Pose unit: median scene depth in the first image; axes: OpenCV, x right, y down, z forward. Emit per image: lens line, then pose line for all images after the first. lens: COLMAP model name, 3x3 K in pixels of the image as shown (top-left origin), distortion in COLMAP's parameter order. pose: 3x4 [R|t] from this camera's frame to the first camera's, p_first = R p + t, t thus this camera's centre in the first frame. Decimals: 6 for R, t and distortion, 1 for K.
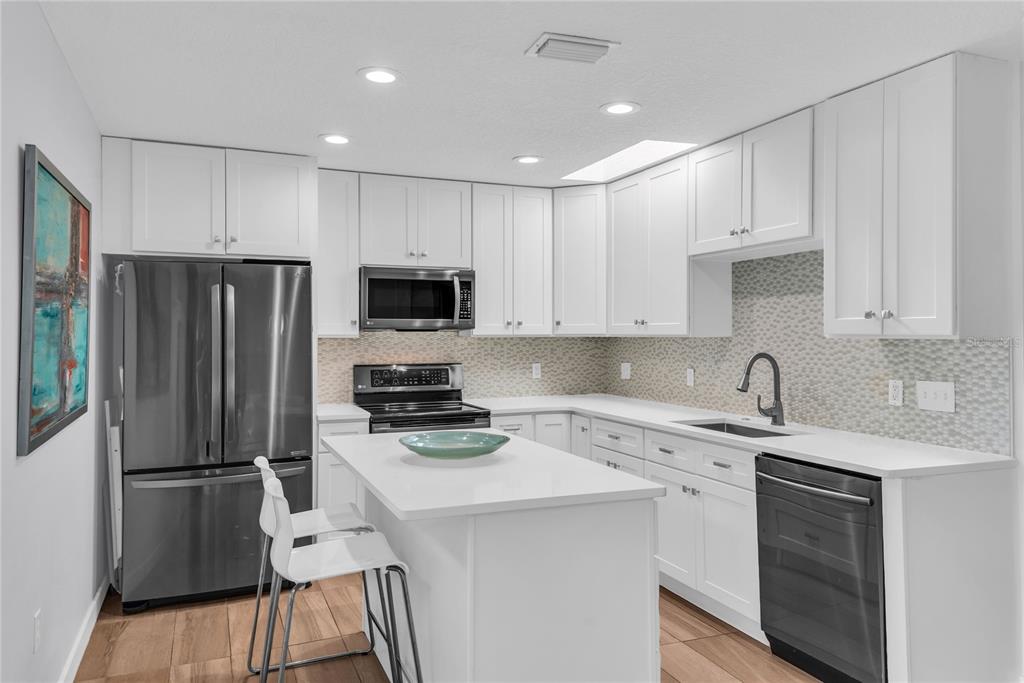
lens RADIAL K [[733.5, 0, 507.4], [0, 733.5, 335.4], [0, 0, 1]] dist [0.044575, -0.002067]
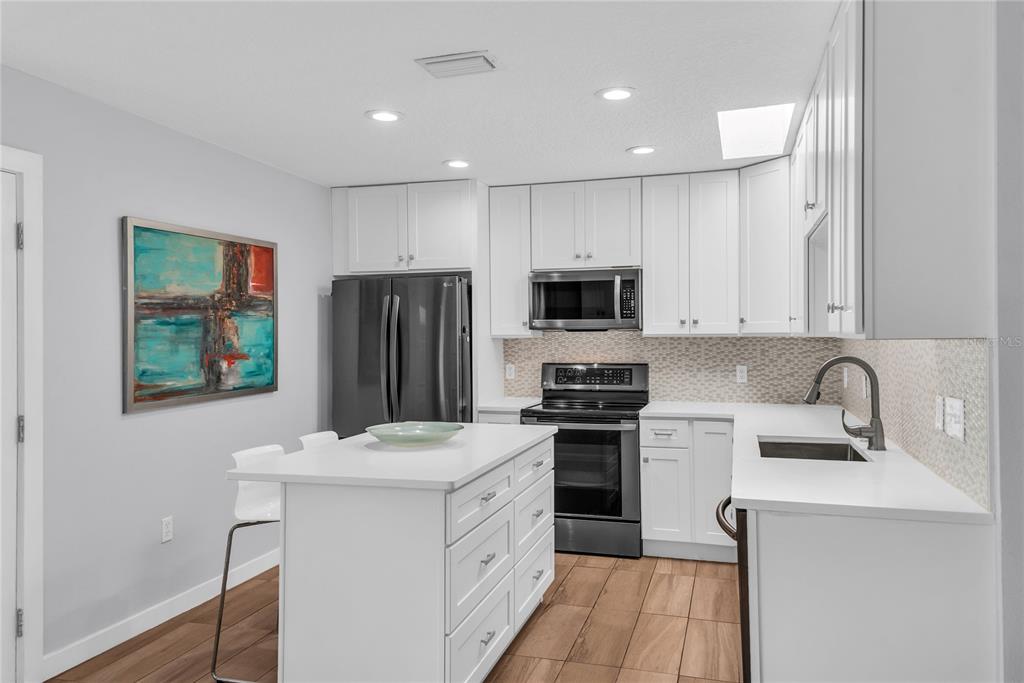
lens RADIAL K [[733.5, 0, 507.1], [0, 733.5, 339.0], [0, 0, 1]] dist [0.044575, -0.002067]
pose [[0.771852, -0.000584, -0.635802, 0.432675], [0.004331, 0.999981, 0.004339, 0.000279], [0.635787, -0.006103, 0.771840, 0.135749]]
